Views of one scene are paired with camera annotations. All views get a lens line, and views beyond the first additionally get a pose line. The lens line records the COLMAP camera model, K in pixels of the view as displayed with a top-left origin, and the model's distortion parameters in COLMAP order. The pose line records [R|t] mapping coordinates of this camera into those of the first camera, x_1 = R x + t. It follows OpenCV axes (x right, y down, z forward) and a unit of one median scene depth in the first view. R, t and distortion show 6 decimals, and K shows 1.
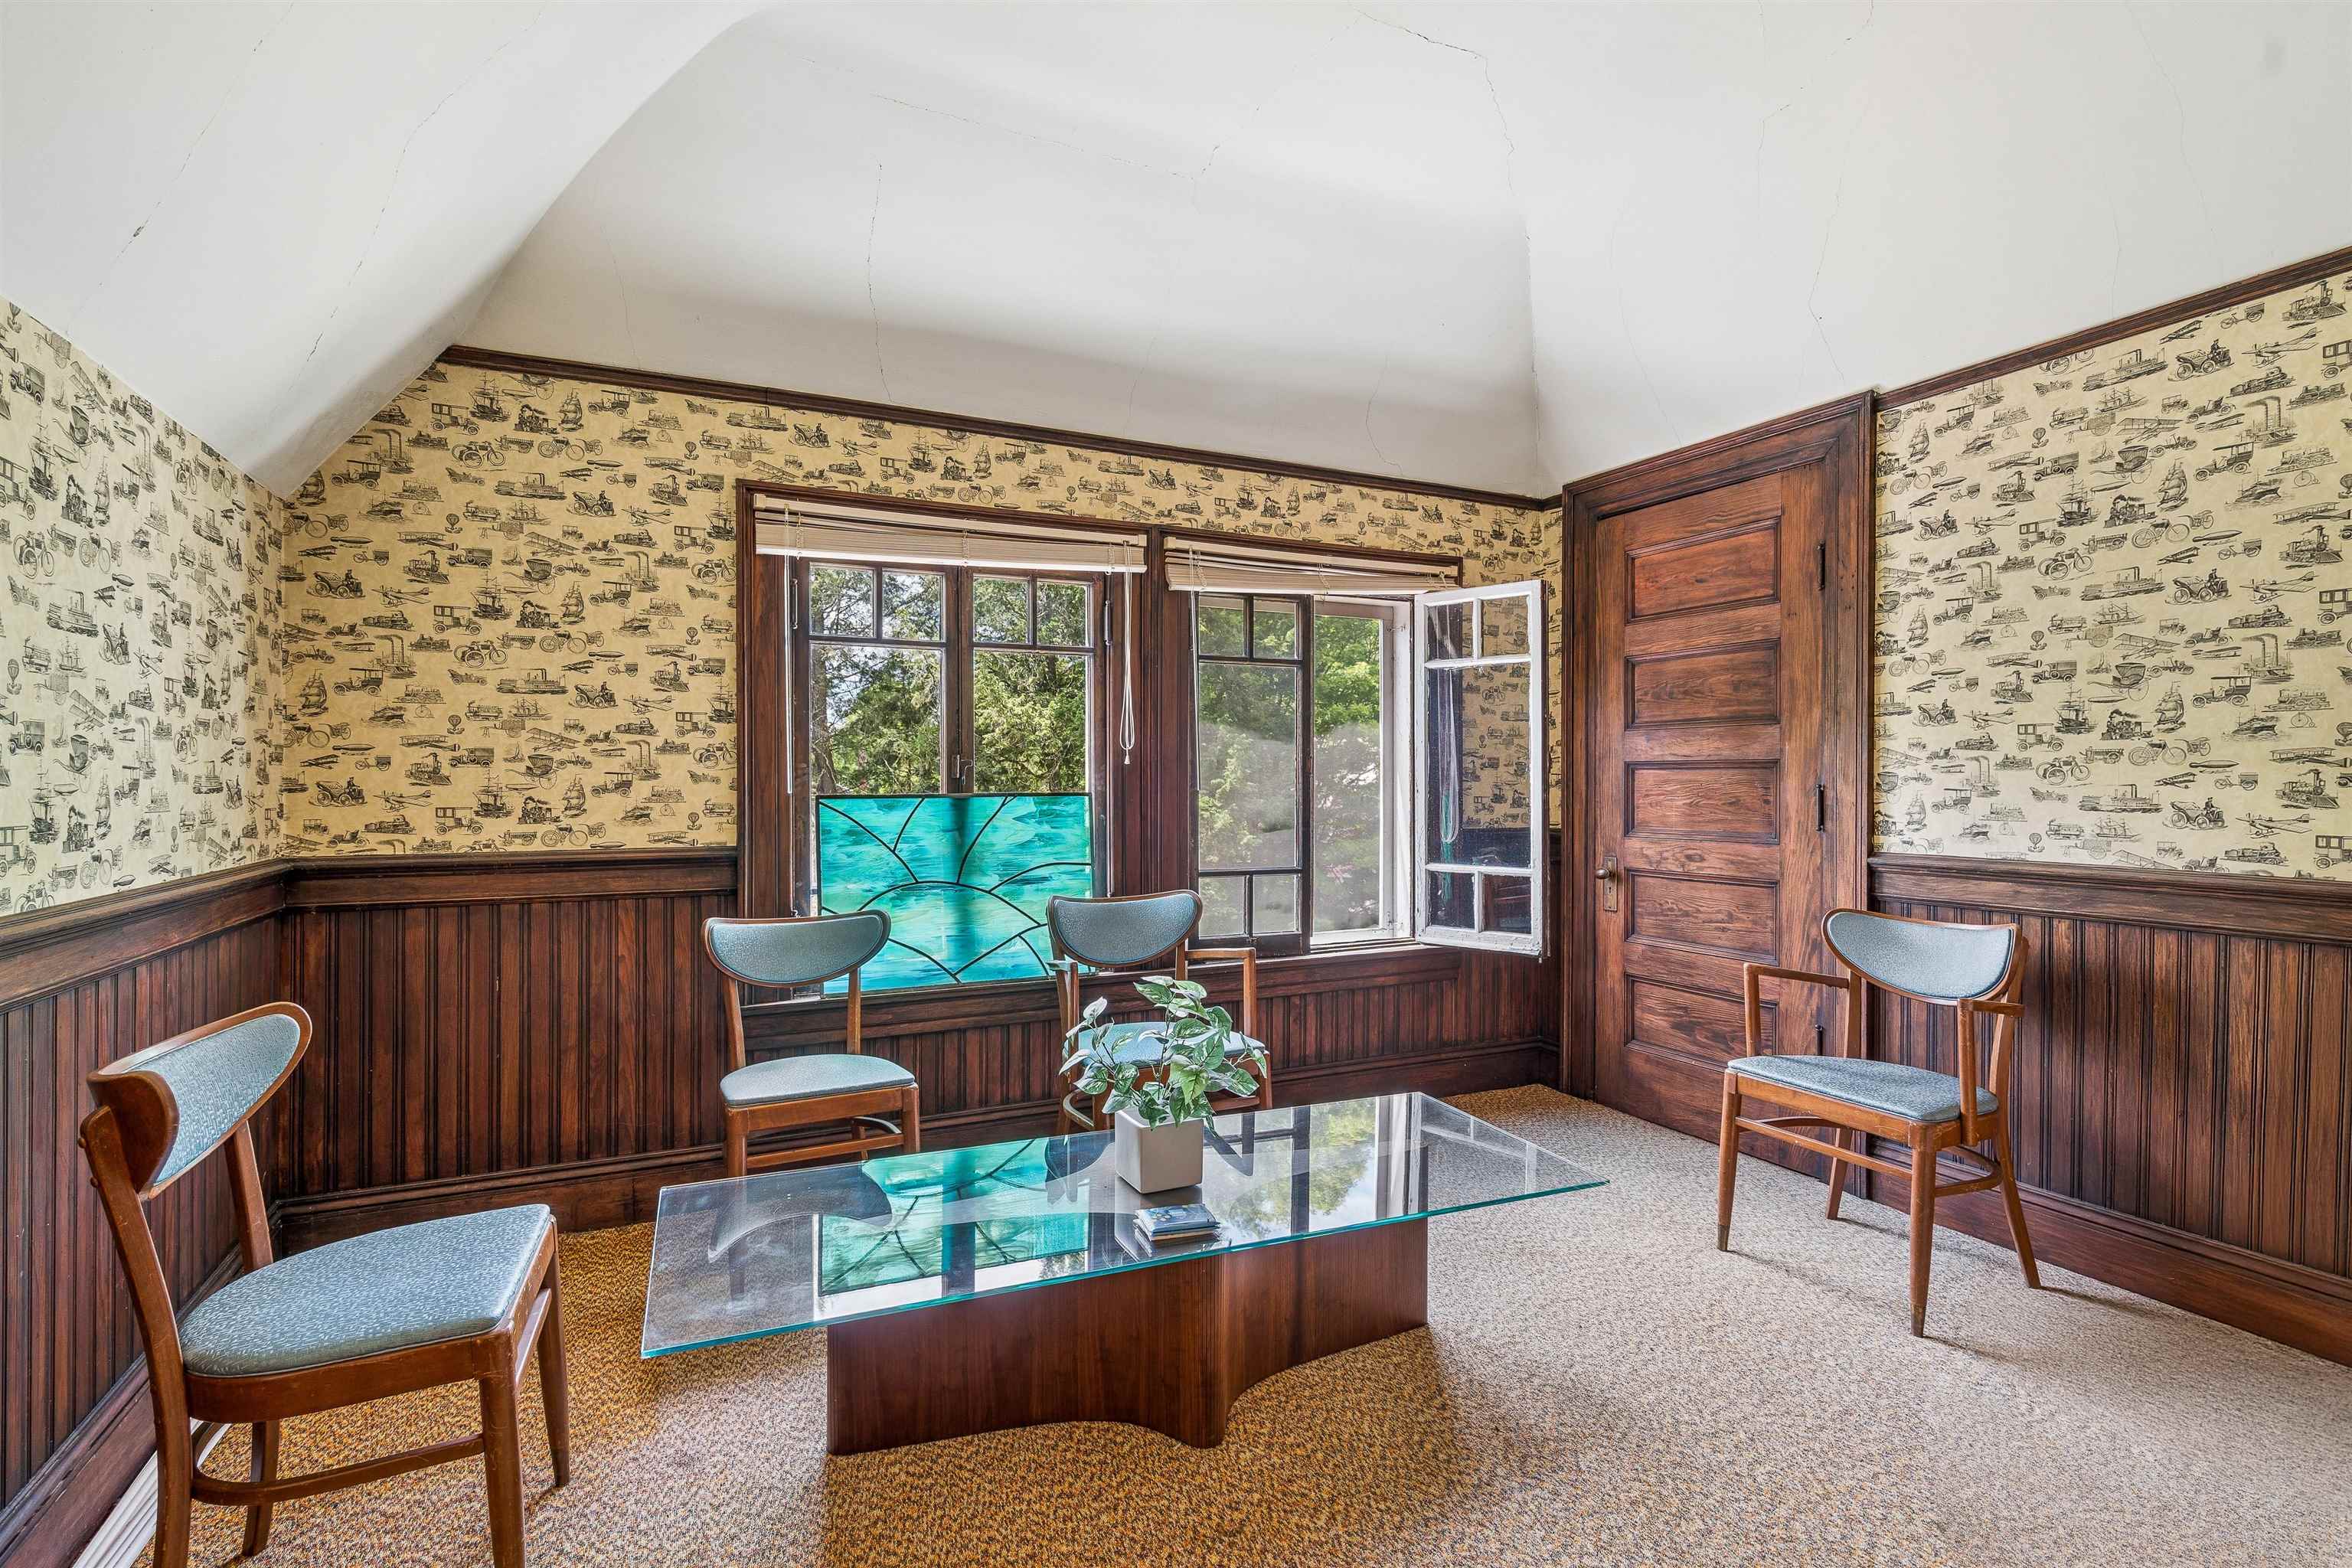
lens RADIAL K [[1075.1, 0, 1125.2], [0, 1075.1, 789.2], [0, 0, 1]] dist [-0.002248, 0.001917]
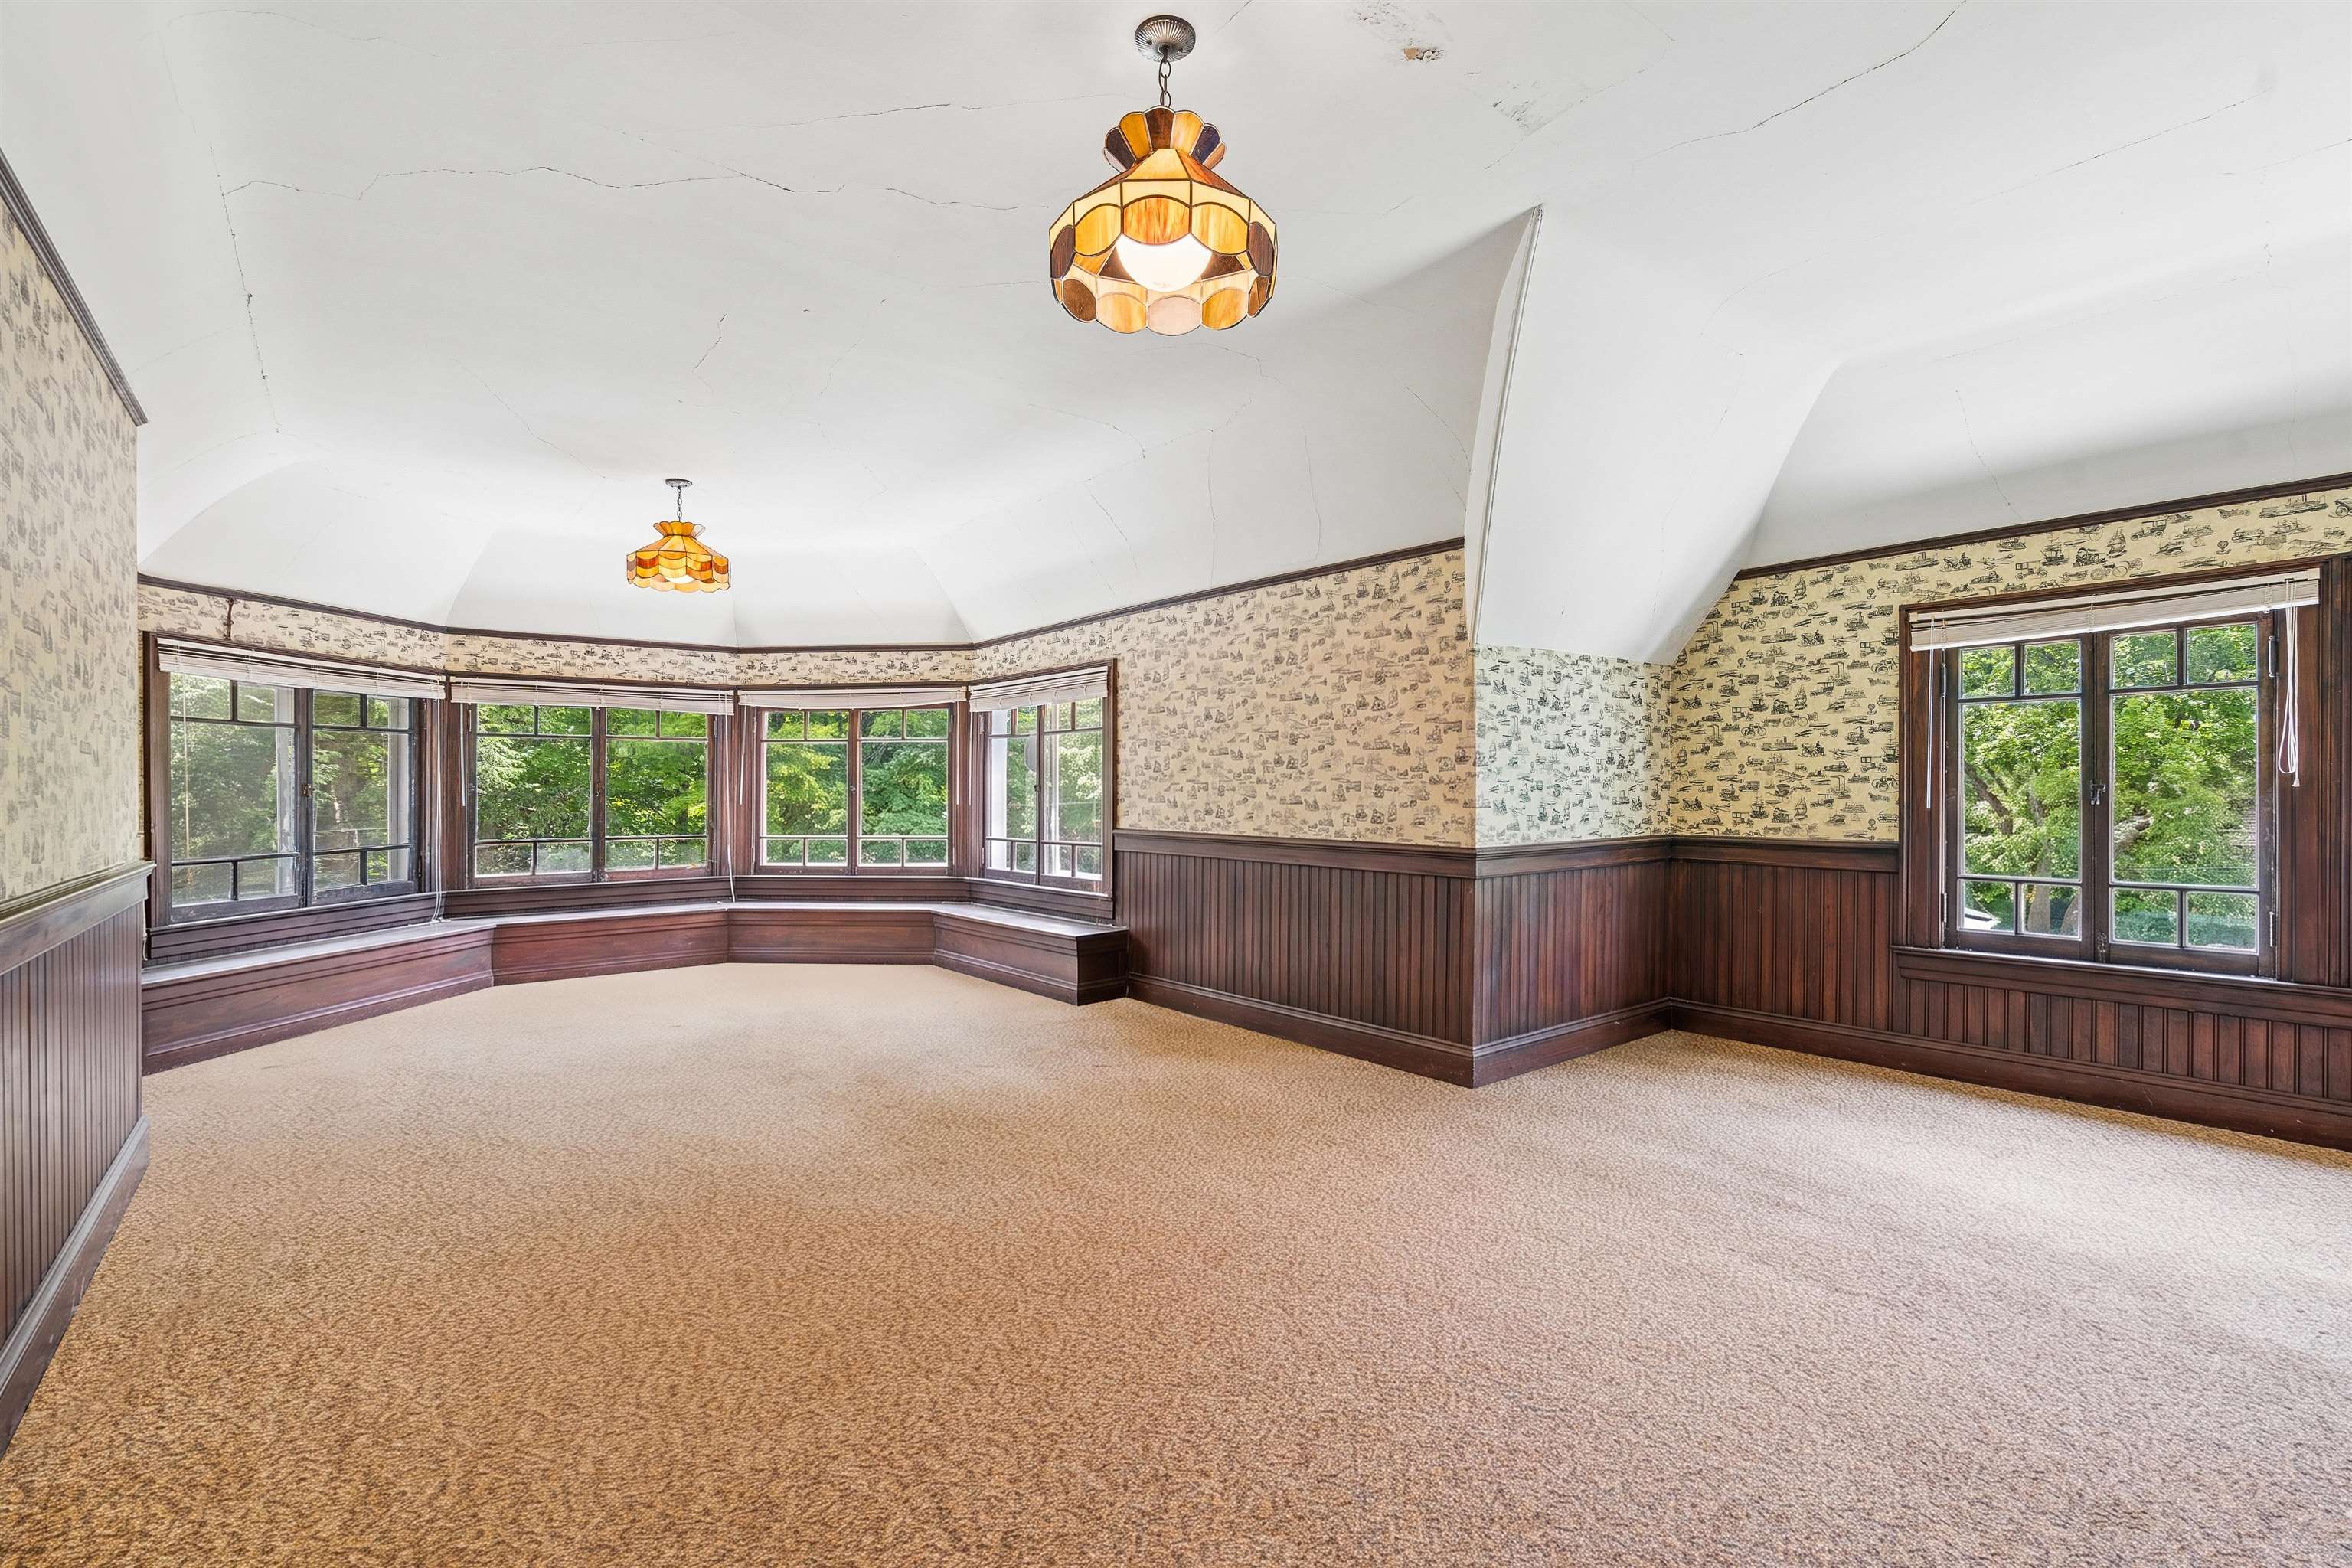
lens RADIAL K [[1075.1, 0, 1175.8], [0, 1075.1, 788.3], [0, 0, 1]] dist [-0.002248, 0.001917]
pose [[0.226125, 0.002102, -0.974096, 0.972556], [-0.004085, 0.999991, 0.001210, -0.023421], [0.974090, 0.003705, 0.226131, -0.392859]]
